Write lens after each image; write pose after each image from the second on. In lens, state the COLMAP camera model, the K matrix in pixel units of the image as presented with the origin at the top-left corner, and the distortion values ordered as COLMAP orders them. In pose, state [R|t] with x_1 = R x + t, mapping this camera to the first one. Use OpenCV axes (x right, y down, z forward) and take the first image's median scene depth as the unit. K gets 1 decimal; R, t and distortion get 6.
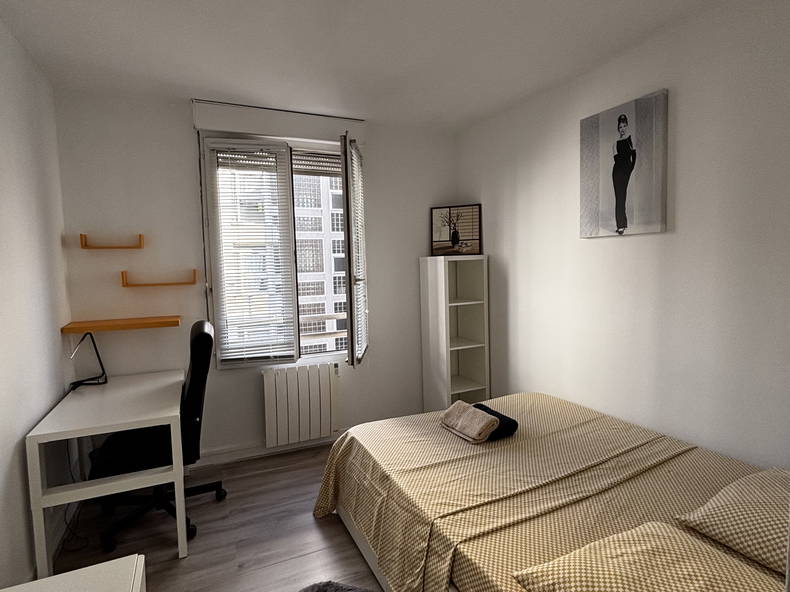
lens RADIAL K [[436.8, 0, 395.0], [0, 436.8, 296.0], [0, 0, 1]] dist [0.019835, -0.002269]
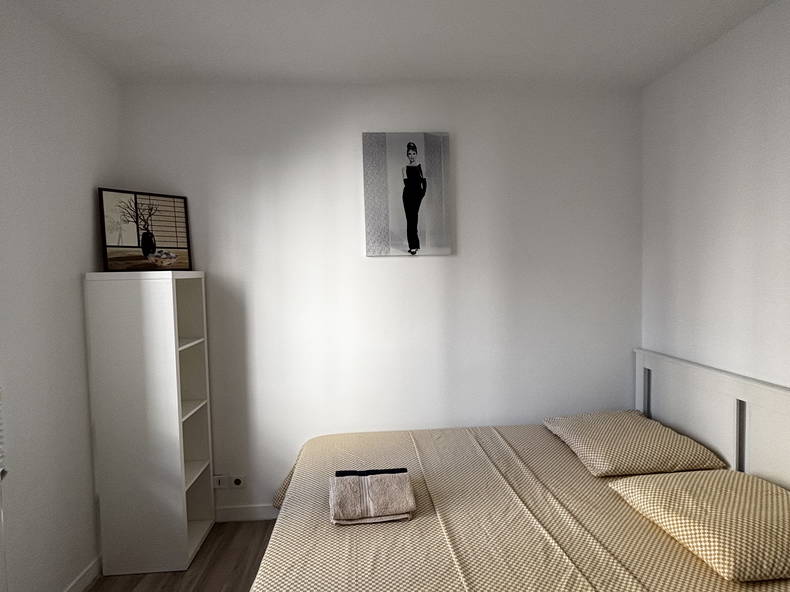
lens RADIAL K [[436.8, 0, 395.0], [0, 436.8, 296.0], [0, 0, 1]] dist [0.019835, -0.002269]
pose [[0.369820, -0.034070, 0.928479, -0.470224], [0.075166, 0.997149, 0.006651, -0.049802], [-0.926058, 0.067330, 0.371326, 0.638770]]
